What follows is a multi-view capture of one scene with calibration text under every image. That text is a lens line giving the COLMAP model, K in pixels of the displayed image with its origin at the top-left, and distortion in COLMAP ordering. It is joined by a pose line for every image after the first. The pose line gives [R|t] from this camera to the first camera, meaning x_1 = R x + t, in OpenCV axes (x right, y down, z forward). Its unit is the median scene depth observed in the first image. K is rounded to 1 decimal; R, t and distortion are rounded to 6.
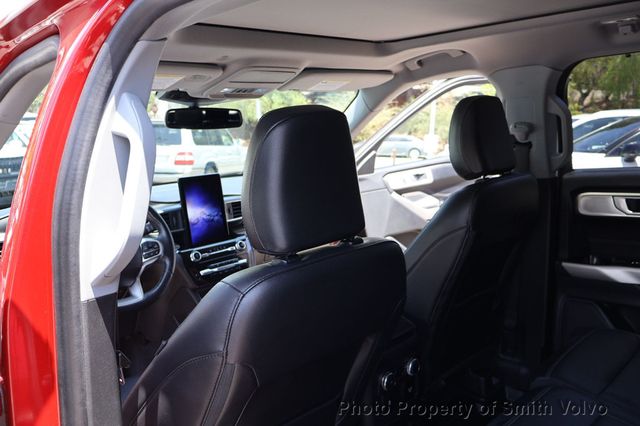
lens RADIAL K [[538.5, 0, 321.0], [0, 538.5, 213.9], [0, 0, 1]] dist [-0.015829, 0.001284]
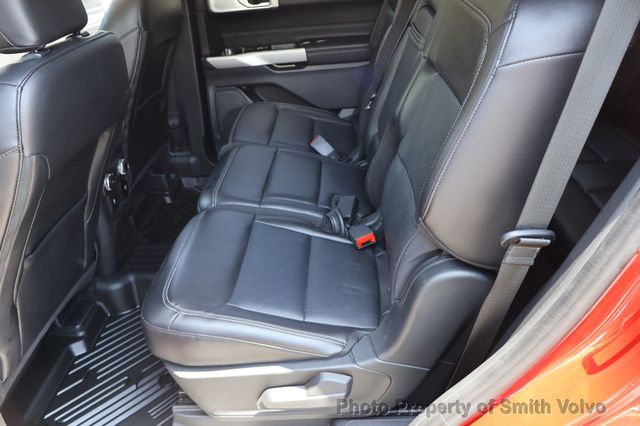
lens RADIAL K [[538.5, 0, 321.1], [0, 538.5, 212.6], [0, 0, 1]] dist [-0.015829, 0.001284]
pose [[0.728471, -0.320599, 0.605430, -0.188991], [0.134751, 0.933532, 0.332205, 0.049768], [-0.671693, -0.160420, 0.723252, -0.071352]]
